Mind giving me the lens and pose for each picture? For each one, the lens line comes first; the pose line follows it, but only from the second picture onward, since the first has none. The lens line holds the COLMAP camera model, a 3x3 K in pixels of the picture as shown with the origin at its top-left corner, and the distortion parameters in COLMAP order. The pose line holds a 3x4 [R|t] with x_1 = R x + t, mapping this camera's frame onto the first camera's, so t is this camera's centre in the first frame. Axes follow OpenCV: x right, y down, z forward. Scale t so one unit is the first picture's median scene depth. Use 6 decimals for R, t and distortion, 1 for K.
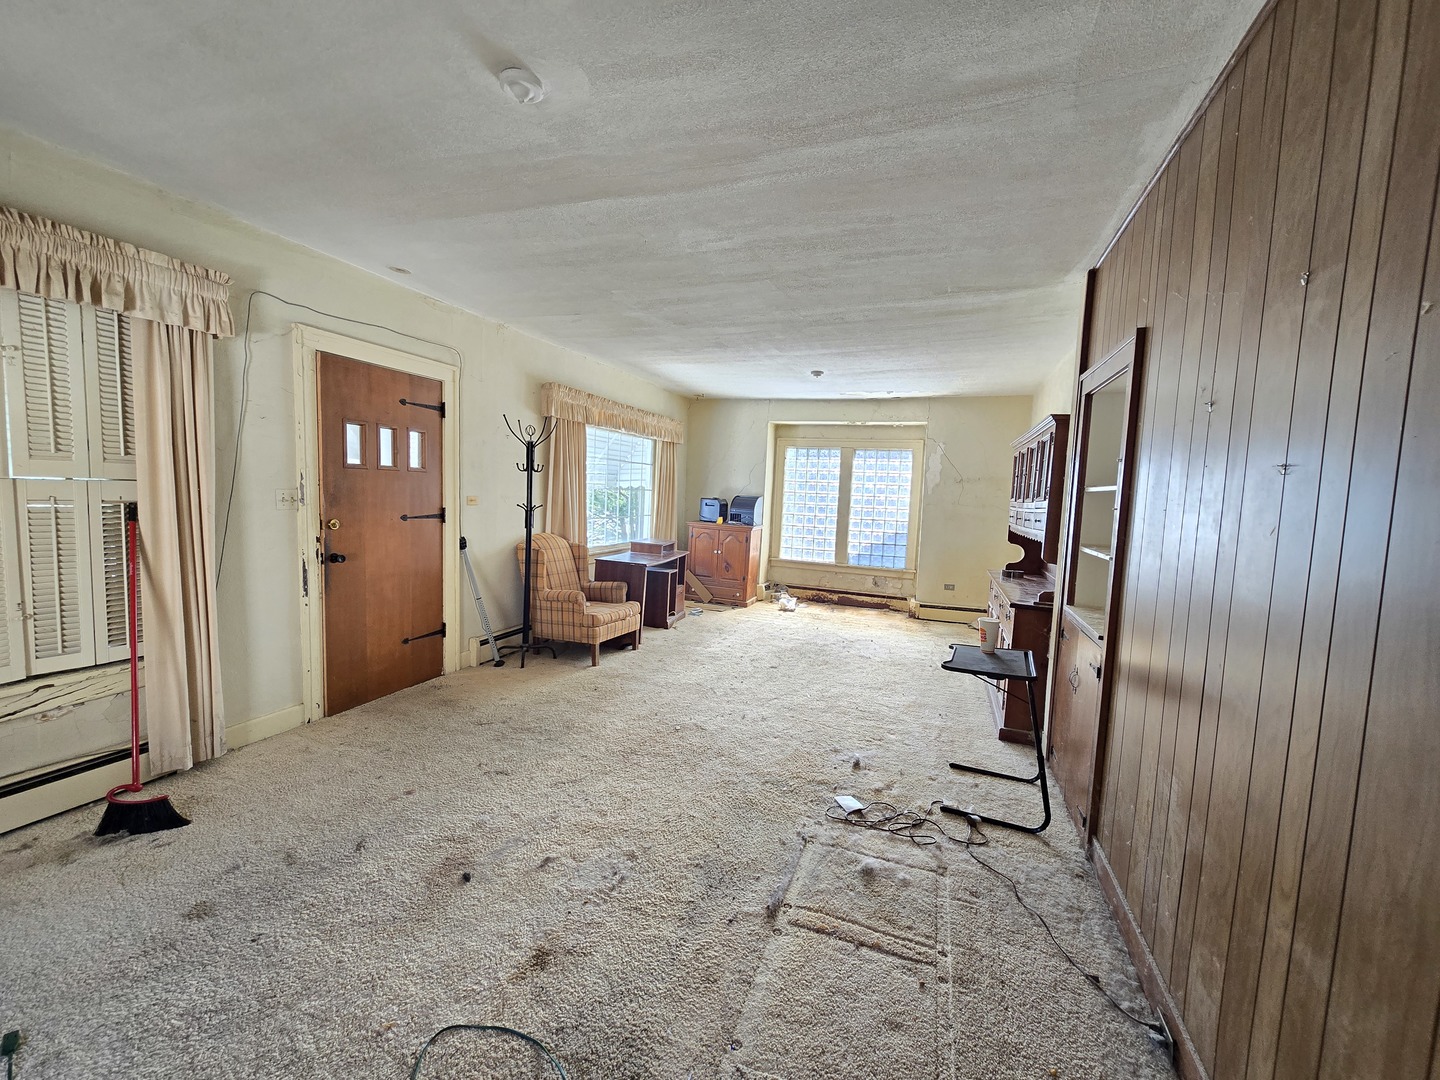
lens RADIAL K [[584.2, 0, 720.0], [0, 584.2, 540.0], [0, 0, 1]] dist [-0.000465, -0.000067]
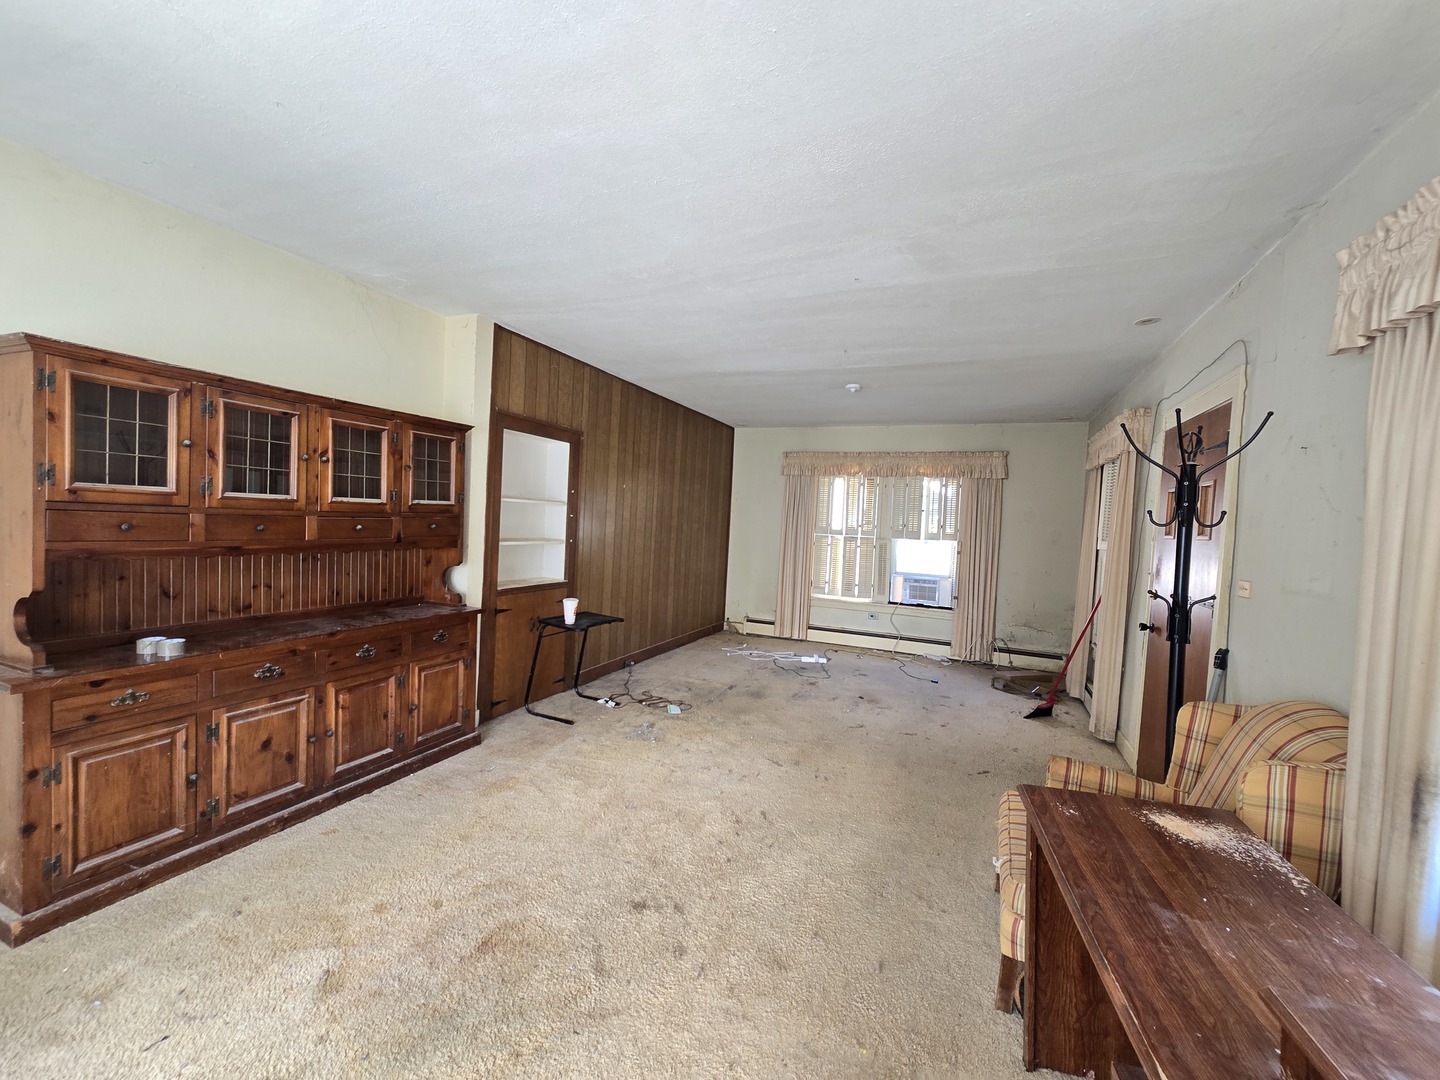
lens RADIAL K [[584.2, 0, 720.0], [0, 584.2, 540.0], [0, 0, 1]] dist [-0.000465, -0.000067]
pose [[-0.994499, -0.096982, 0.039570, 0.091320], [-0.091772, 0.988867, 0.117129, -0.248621], [-0.050489, 0.112853, -0.992328, 2.969382]]
